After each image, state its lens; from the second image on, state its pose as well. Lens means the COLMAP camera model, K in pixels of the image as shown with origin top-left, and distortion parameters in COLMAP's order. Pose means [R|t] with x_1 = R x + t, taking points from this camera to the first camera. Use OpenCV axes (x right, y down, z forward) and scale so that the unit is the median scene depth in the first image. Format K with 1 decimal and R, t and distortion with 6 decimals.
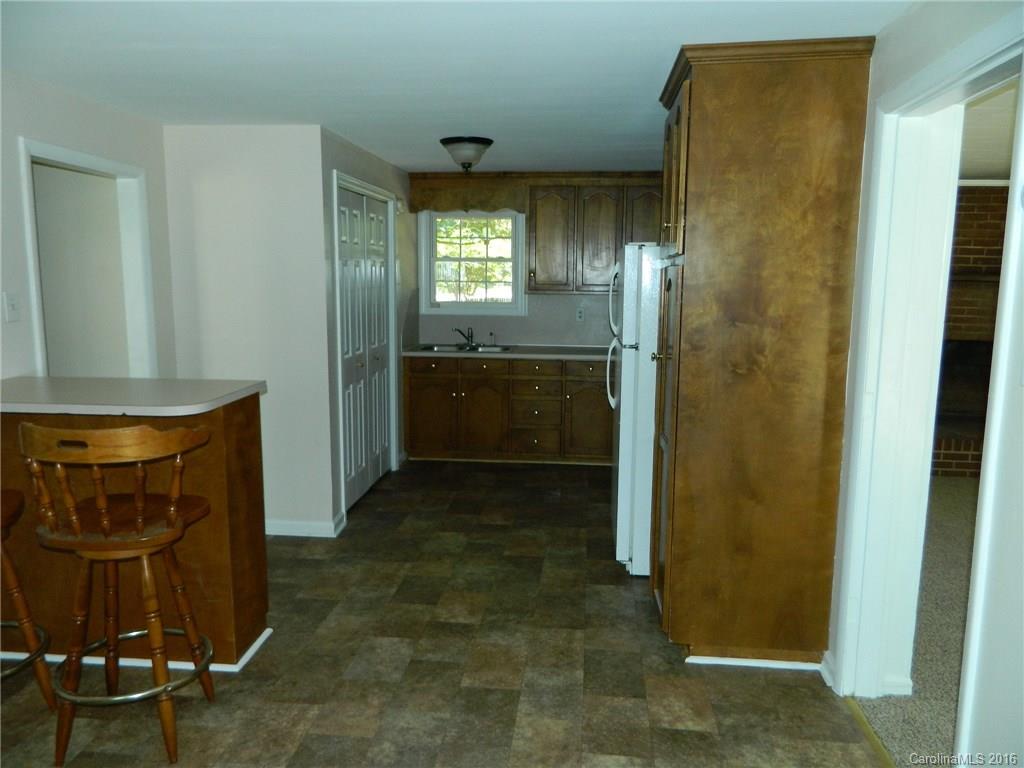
lens RADIAL K [[756.9, 0, 510.9], [0, 756.9, 380.4], [0, 0, 1]] dist [0.001929, -0.002814]
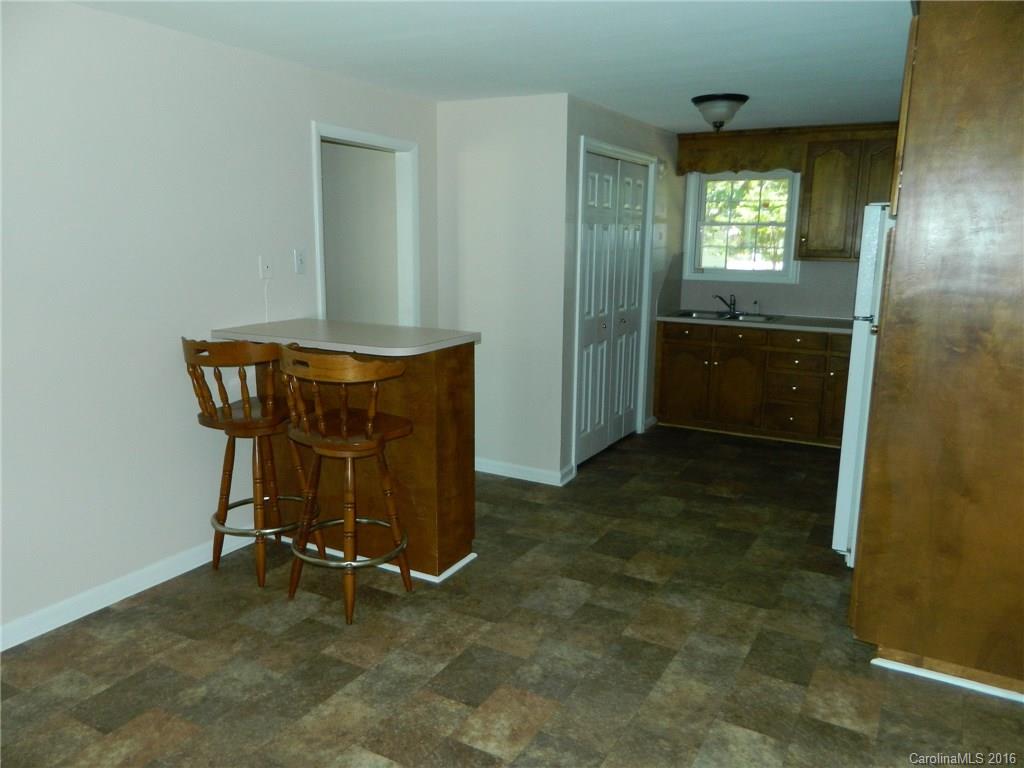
lens RADIAL K [[769.8, 0, 512.0], [0, 769.8, 382.0], [0, 0, 1]] dist [0.010919, 0.000856]
pose [[0.917700, 0.079706, -0.389197, 0.151611], [-0.062818, 0.996455, 0.055950, 0.006478], [0.392277, -0.026896, 0.919454, -0.021983]]
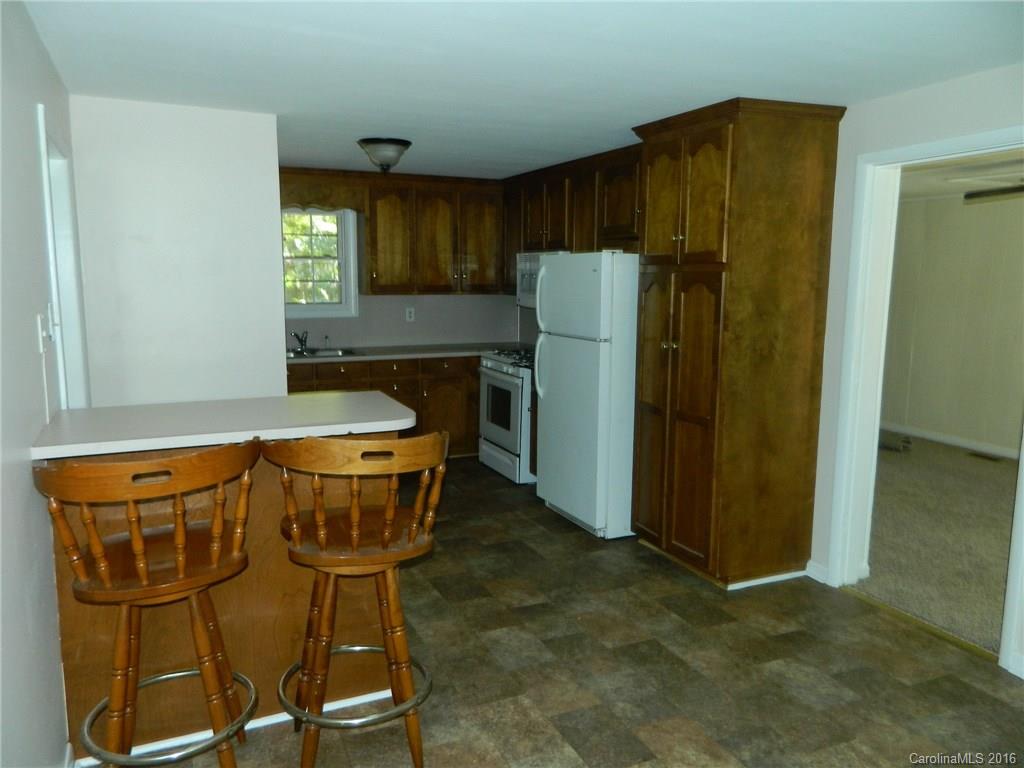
lens RADIAL K [[774.6, 0, 513.2], [0, 774.6, 379.8], [0, 0, 1]] dist [0.084298, -0.117936]
pose [[0.862016, -0.069070, 0.502153, -0.621835], [0.068750, 0.997450, 0.019178, -0.019292], [-0.502197, 0.017991, 0.864566, 0.055602]]
